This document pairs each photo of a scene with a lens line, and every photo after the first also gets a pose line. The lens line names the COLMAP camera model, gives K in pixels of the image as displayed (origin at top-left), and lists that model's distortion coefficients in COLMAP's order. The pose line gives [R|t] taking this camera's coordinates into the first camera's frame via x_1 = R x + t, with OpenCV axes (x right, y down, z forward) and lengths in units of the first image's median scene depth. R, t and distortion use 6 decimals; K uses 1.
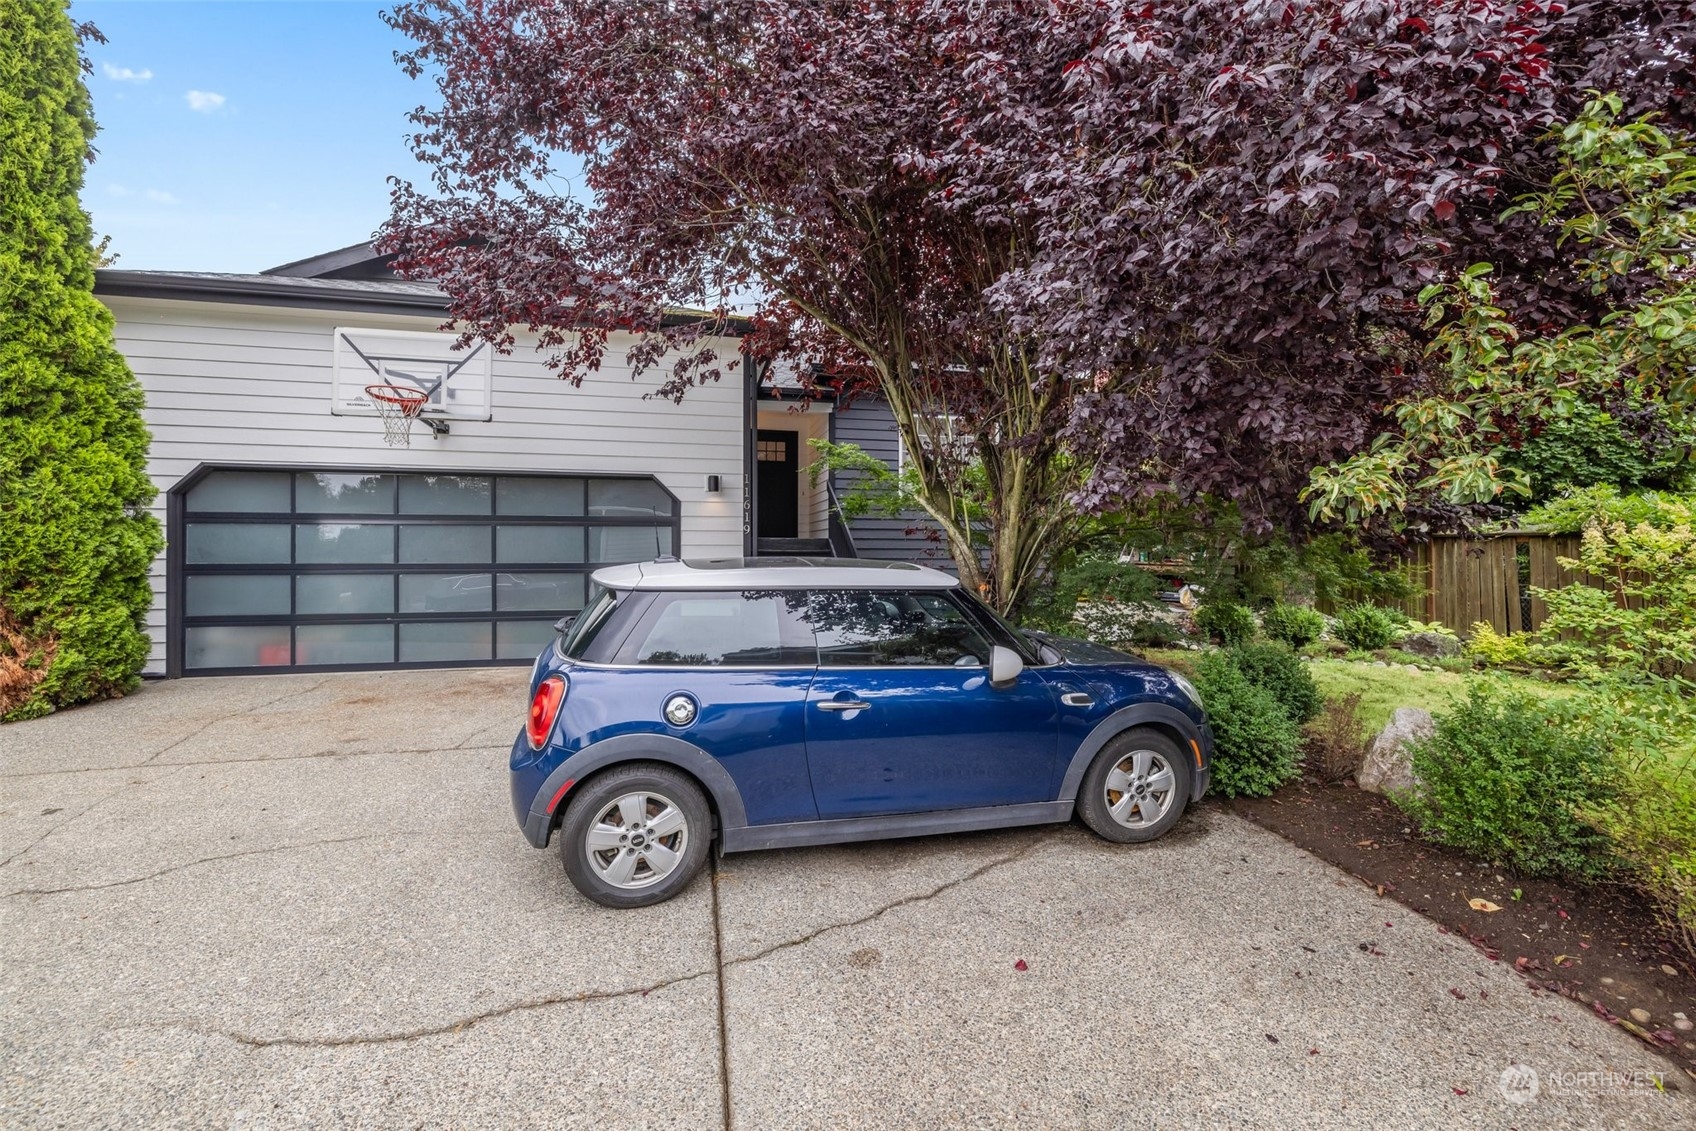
lens RADIAL K [[732.1, 0, 839.4], [0, 732.1, 558.5], [0, 0, 1]] dist [0.000115, 0.000099]
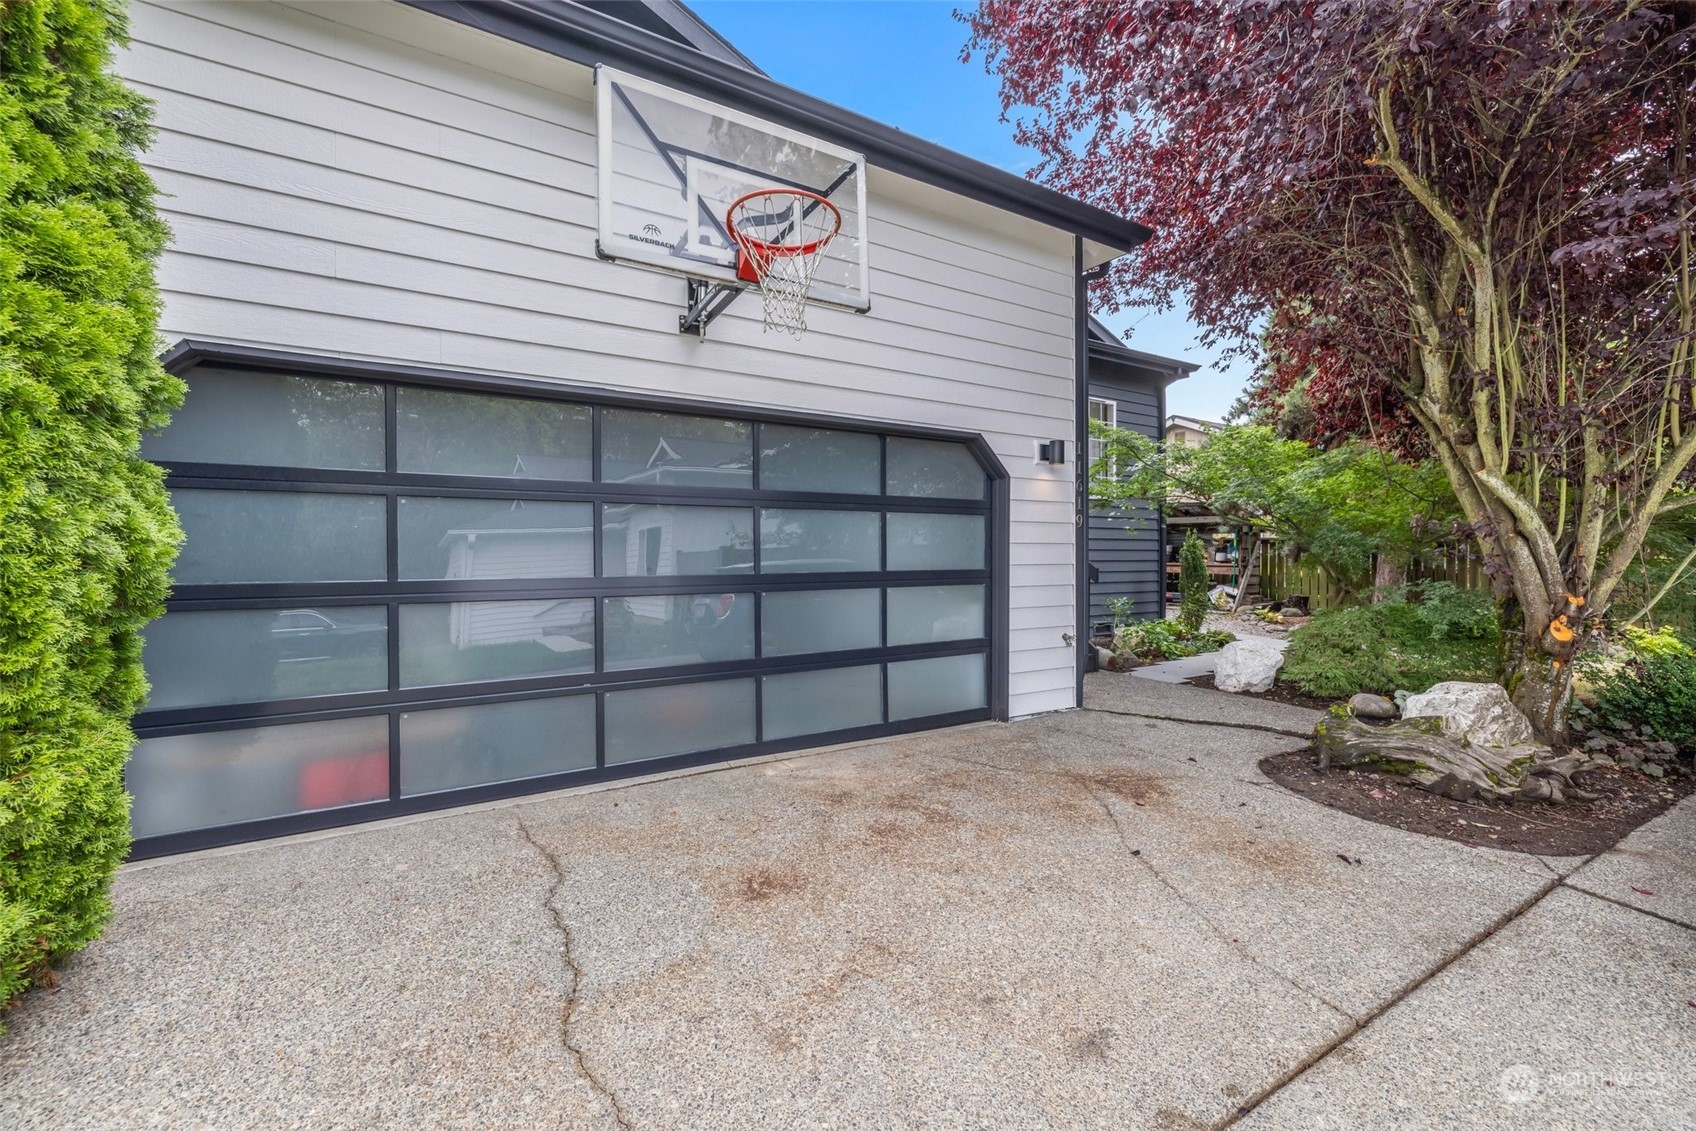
lens RADIAL K [[732.1, 0, 839.4], [0, 732.1, 558.5], [0, 0, 1]] dist [0.000115, 0.000099]
pose [[0.944148, -0.003341, 0.329505, -0.583198], [0.004642, 0.999984, -0.003159, -0.003293], [-0.329489, 0.004512, 0.944148, 0.430962]]
